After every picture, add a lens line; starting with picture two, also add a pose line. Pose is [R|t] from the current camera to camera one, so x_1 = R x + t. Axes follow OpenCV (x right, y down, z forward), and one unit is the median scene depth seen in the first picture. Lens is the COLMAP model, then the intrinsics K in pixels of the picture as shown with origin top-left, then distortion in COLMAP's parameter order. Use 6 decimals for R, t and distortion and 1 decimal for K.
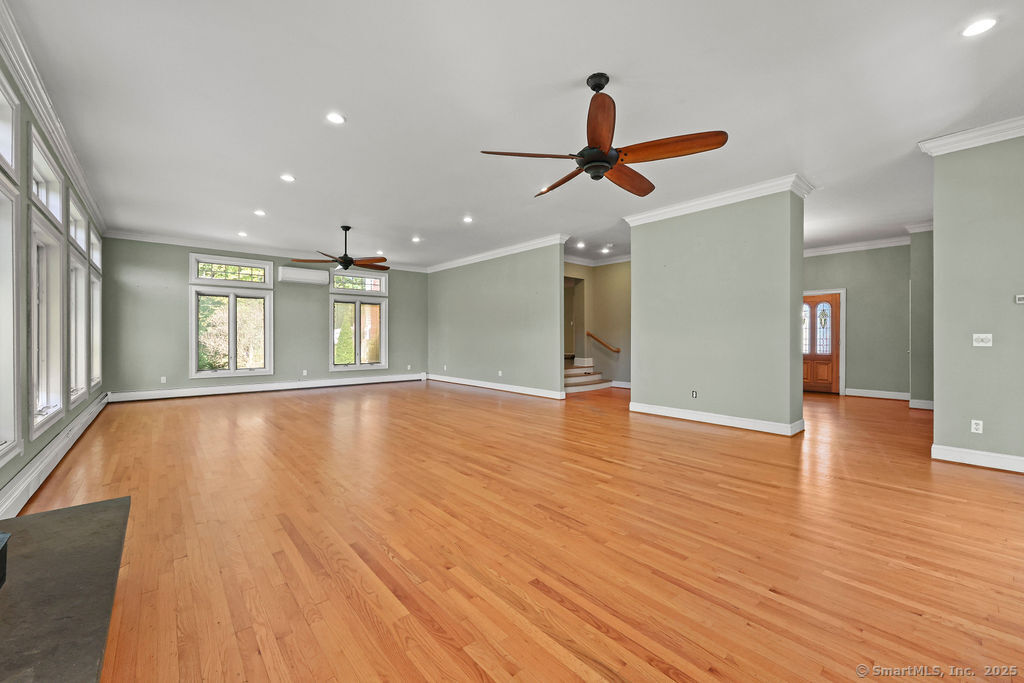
lens RADIAL K [[419.4, 0, 512.0], [0, 419.4, 341.5], [0, 0, 1]] dist [-0.001921, -0.000241]
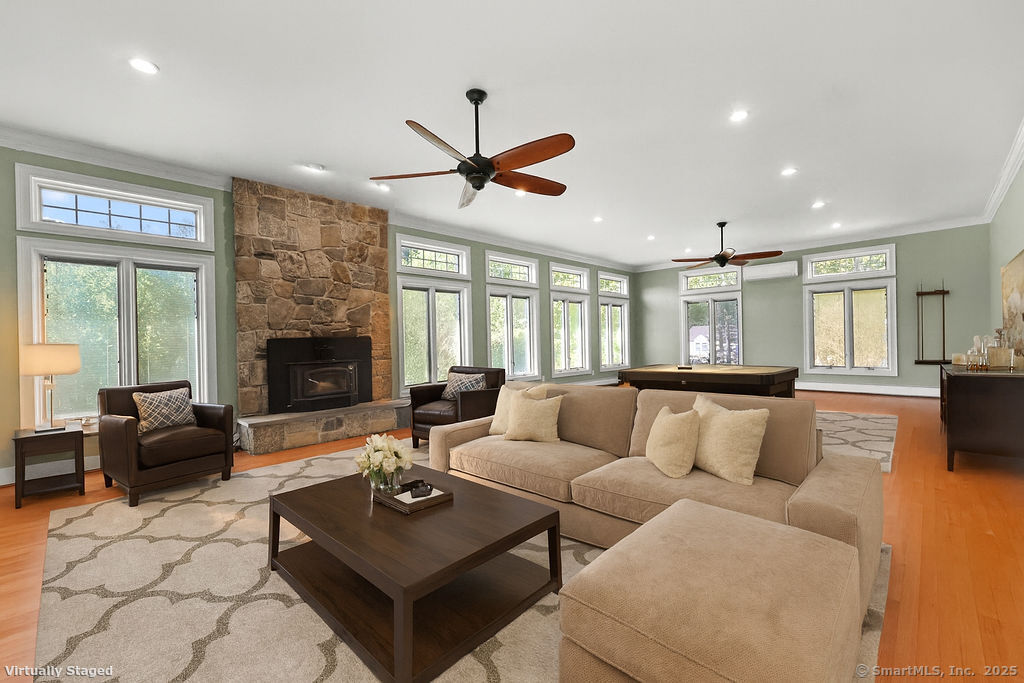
lens RADIAL K [[419.4, 0, 512.0], [0, 419.4, 341.5], [0, 0, 1]] dist [-0.001921, -0.000241]
pose [[0.107448, -0.003497, -0.994205, 0.477854], [0.014782, 0.999889, -0.001920, -0.002673], [0.994101, -0.014490, 0.107488, 0.369147]]
